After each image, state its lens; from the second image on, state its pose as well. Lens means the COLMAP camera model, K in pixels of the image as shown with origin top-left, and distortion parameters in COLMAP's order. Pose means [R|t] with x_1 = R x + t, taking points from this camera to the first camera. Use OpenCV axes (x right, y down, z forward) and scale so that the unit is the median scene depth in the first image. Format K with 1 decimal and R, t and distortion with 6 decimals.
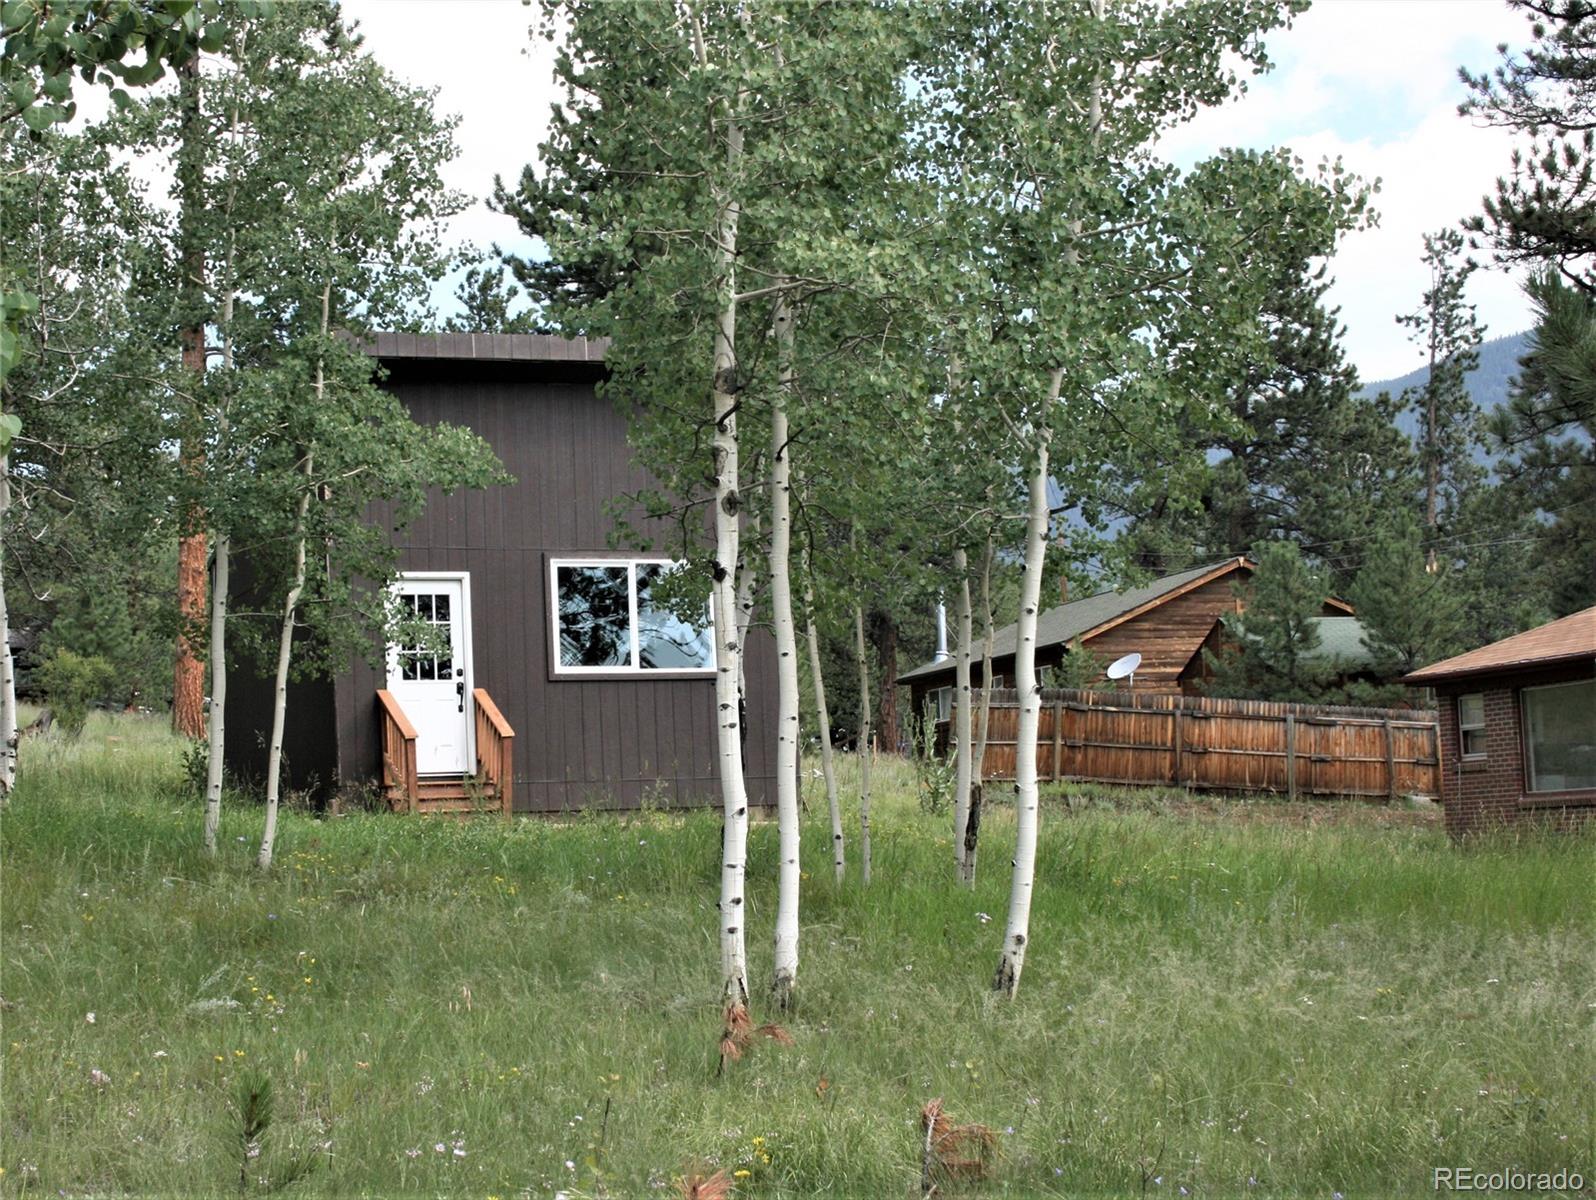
lens RADIAL K [[2799.4, 0, 646.1], [0, 2799.4, 602.2], [0, 0, 1]] dist [-0.044737, -0.187237]
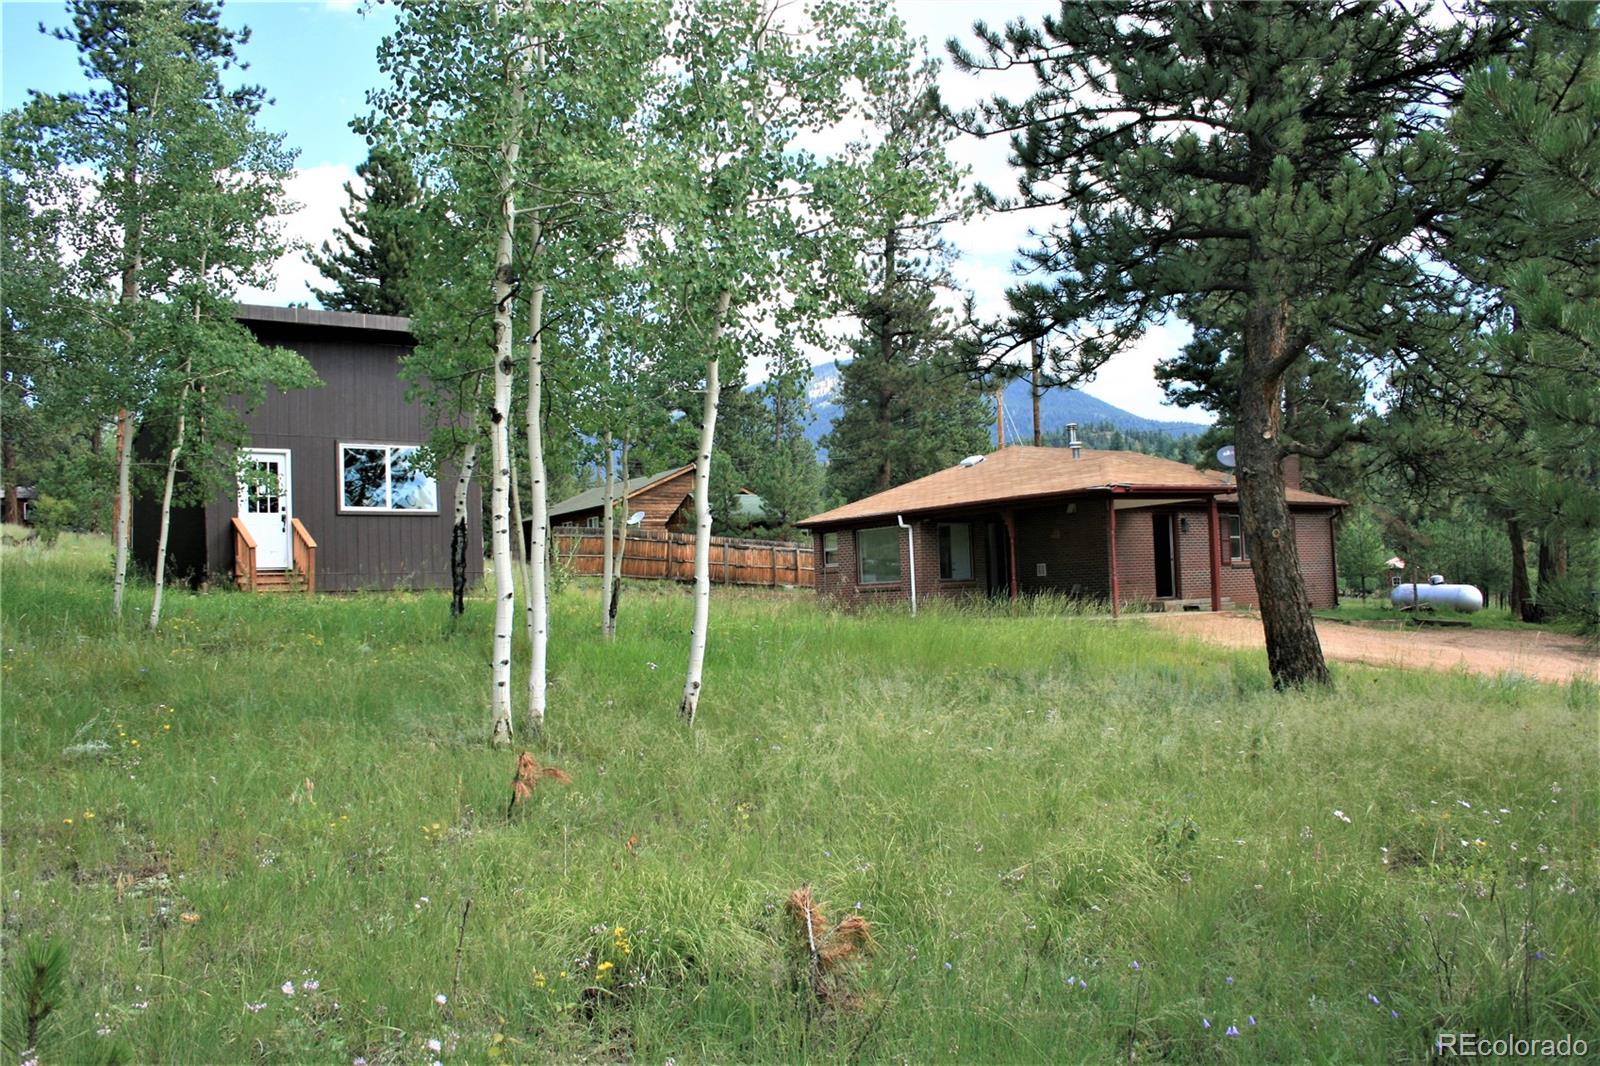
lens RADIAL K [[1343.2, 0, 798.3], [0, 1343.2, 528.2], [0, 0, 1]] dist [-0.160837, 0.137092]
pose [[0.952132, 0.016754, 0.305229, -0.012465], [-0.025209, 0.999399, 0.023780, 0.009997], [-0.304647, -0.030336, 0.951982, 0.147669]]
